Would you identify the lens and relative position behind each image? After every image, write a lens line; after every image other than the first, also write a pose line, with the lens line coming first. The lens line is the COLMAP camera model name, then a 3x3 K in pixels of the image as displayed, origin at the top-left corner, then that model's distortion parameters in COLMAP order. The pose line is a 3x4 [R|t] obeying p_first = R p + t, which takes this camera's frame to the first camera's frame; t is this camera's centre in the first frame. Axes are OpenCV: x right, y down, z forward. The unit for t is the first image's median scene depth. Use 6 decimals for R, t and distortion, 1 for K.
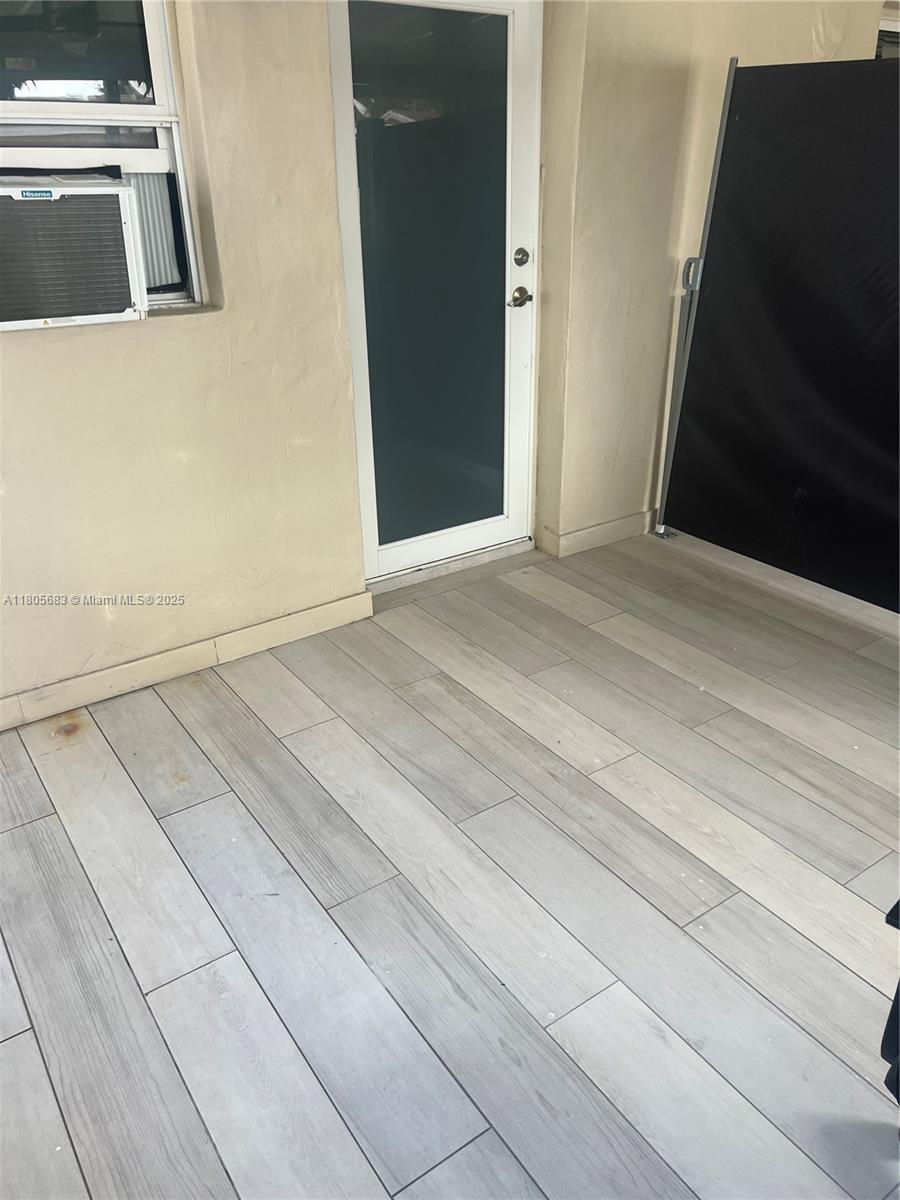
lens RADIAL K [[911.3, 0, 451.8], [0, 911.3, 595.2], [0, 0, 1]] dist [0.063229, -0.051315]
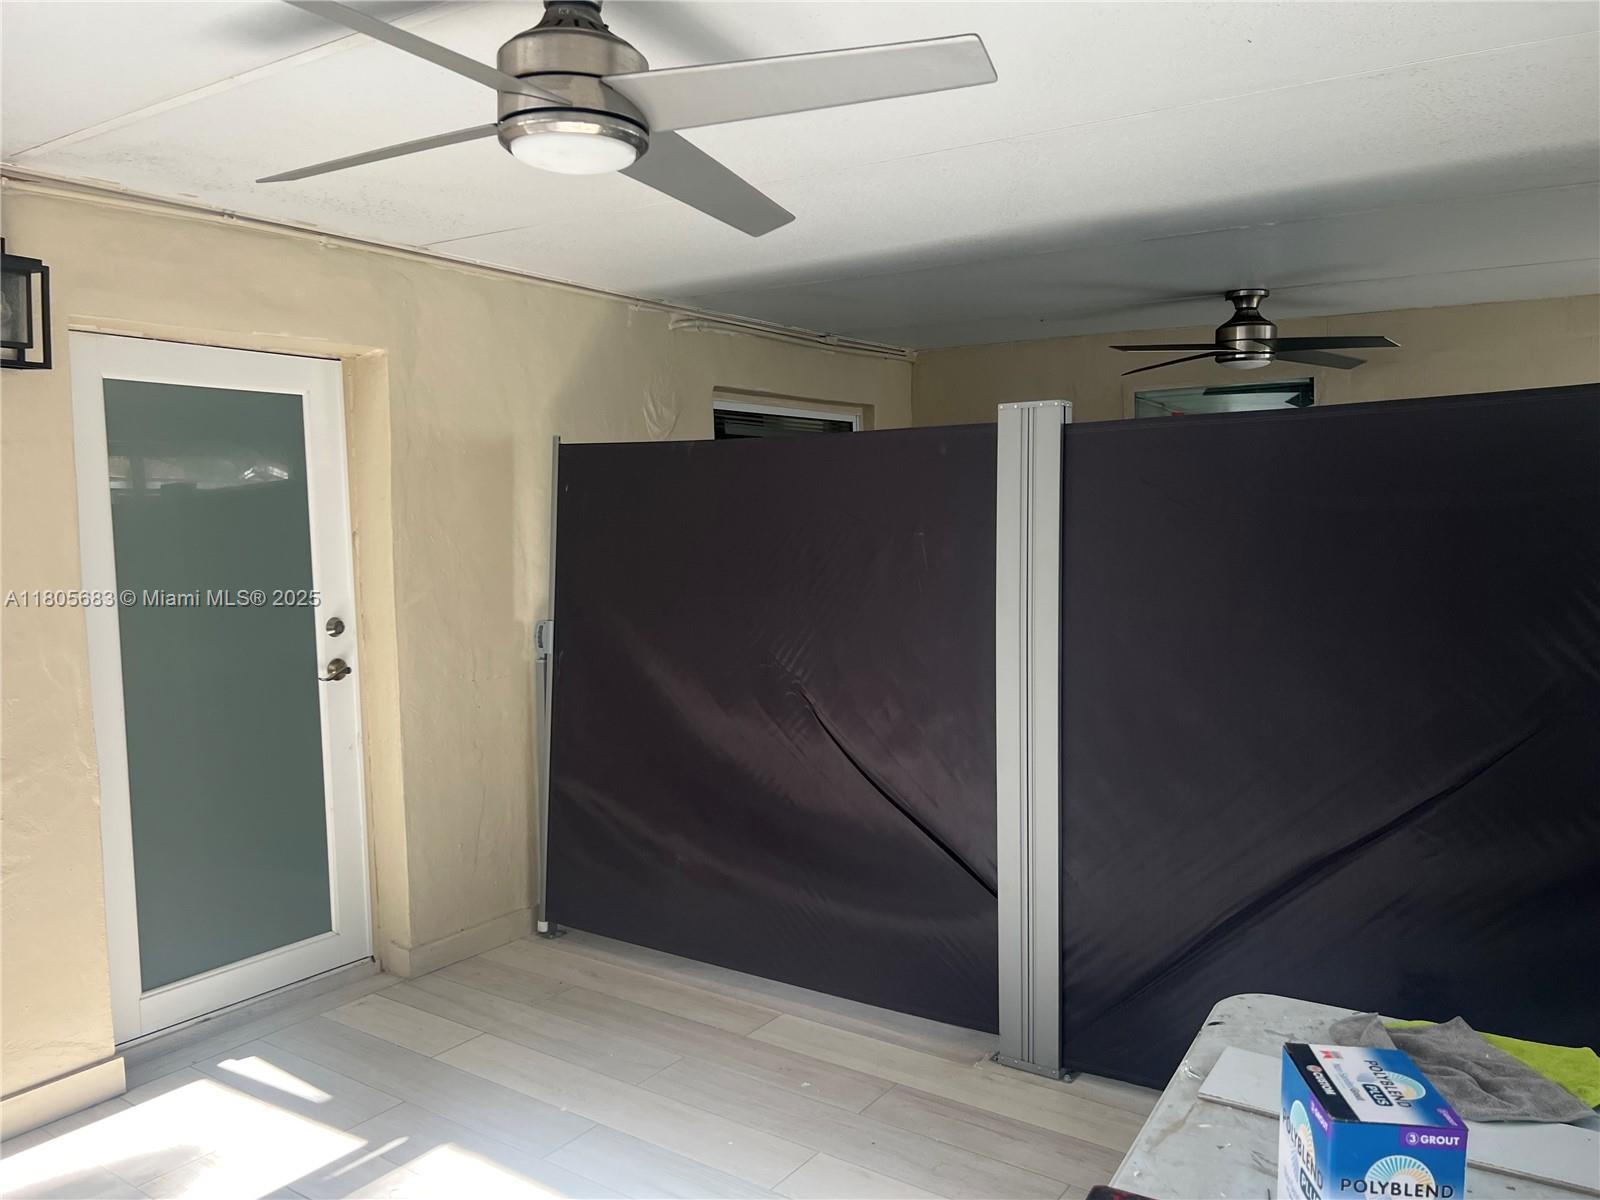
lens RADIAL K [[1215.1, 0, 792.8], [0, 1215.1, 602.6], [0, 0, 1]] dist [0.063229, -0.051315]
pose [[0.938289, -0.030635, 0.344492, 0.081353], [0.149219, 0.934448, -0.323329, 0.053535], [-0.312004, 0.354781, 0.881353, -0.175229]]
